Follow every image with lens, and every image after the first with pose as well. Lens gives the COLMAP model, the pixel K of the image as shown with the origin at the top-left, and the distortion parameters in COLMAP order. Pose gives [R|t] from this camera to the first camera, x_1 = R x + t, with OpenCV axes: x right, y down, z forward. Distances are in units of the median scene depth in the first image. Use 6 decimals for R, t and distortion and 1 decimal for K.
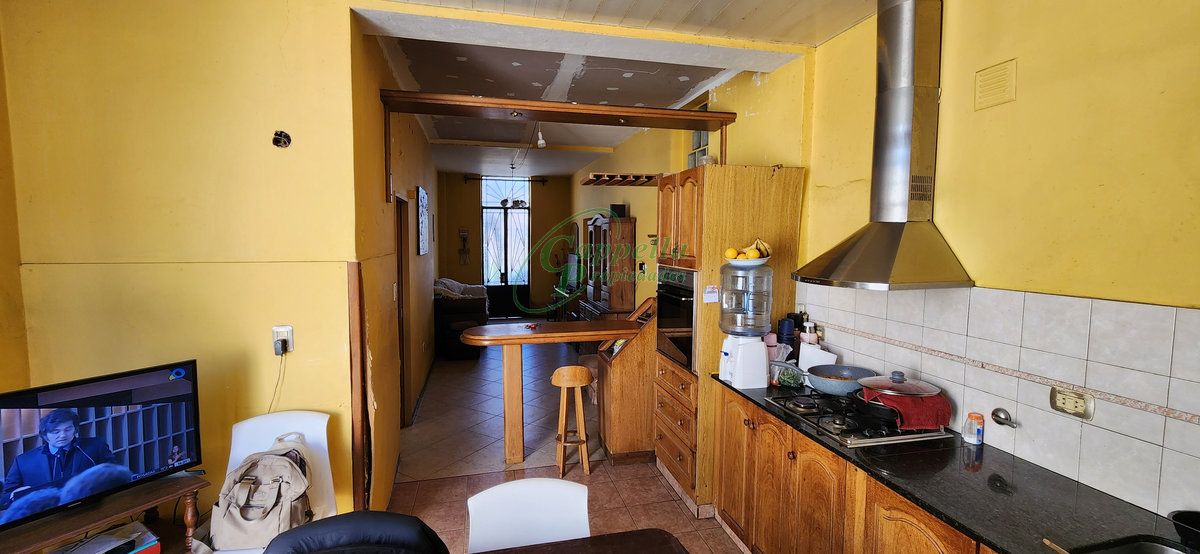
lens RADIAL K [[485.8, 0, 593.1], [0, 485.8, 270.2], [0, 0, 1]] dist [0.001105, -0.000110]
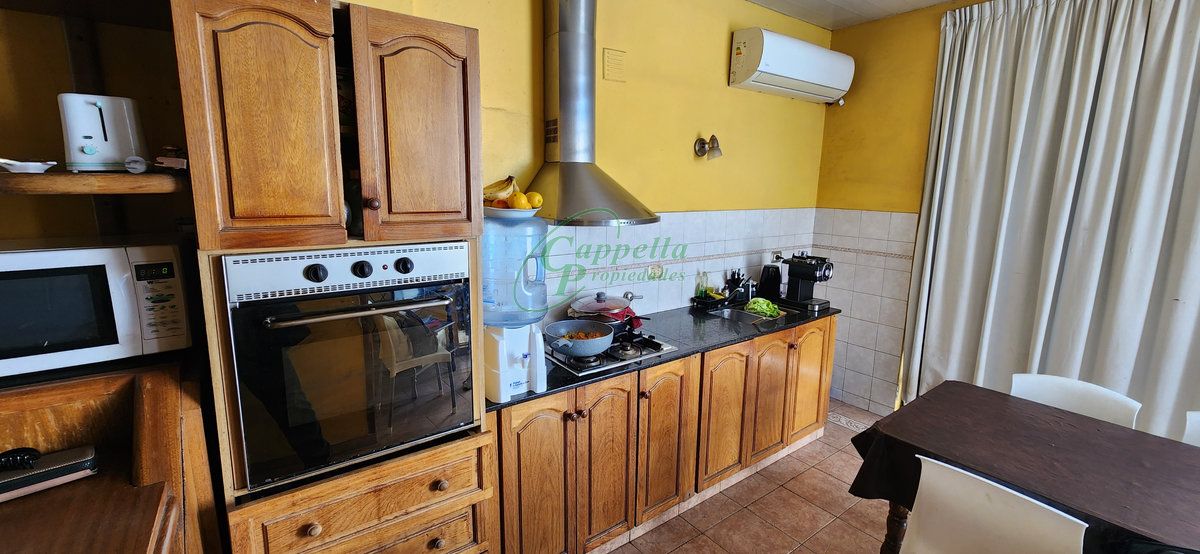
lens RADIAL K [[485.8, 0, 596.0], [0, 485.8, 266.8], [0, 0, 1]] dist [0.001105, -0.000110]
pose [[-0.397367, -0.165688, 0.902578, -0.249794], [0.047915, 0.978477, 0.200716, -0.053172], [-0.916408, 0.123005, -0.380876, 0.847868]]
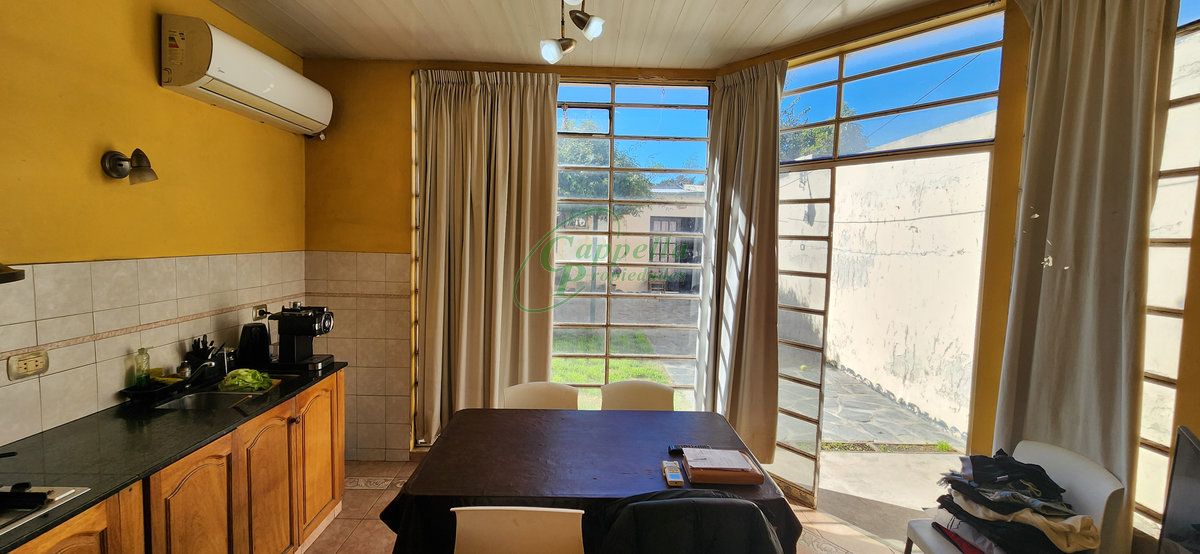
lens RADIAL K [[485.8, 0, 591.6], [0, 485.8, 266.7], [0, 0, 1]] dist [0.001105, -0.000110]
pose [[-0.979226, -0.041464, 0.198489, -0.187528], [-0.015655, 0.991407, 0.129871, -0.043181], [-0.202168, 0.124066, -0.971461, 0.787189]]
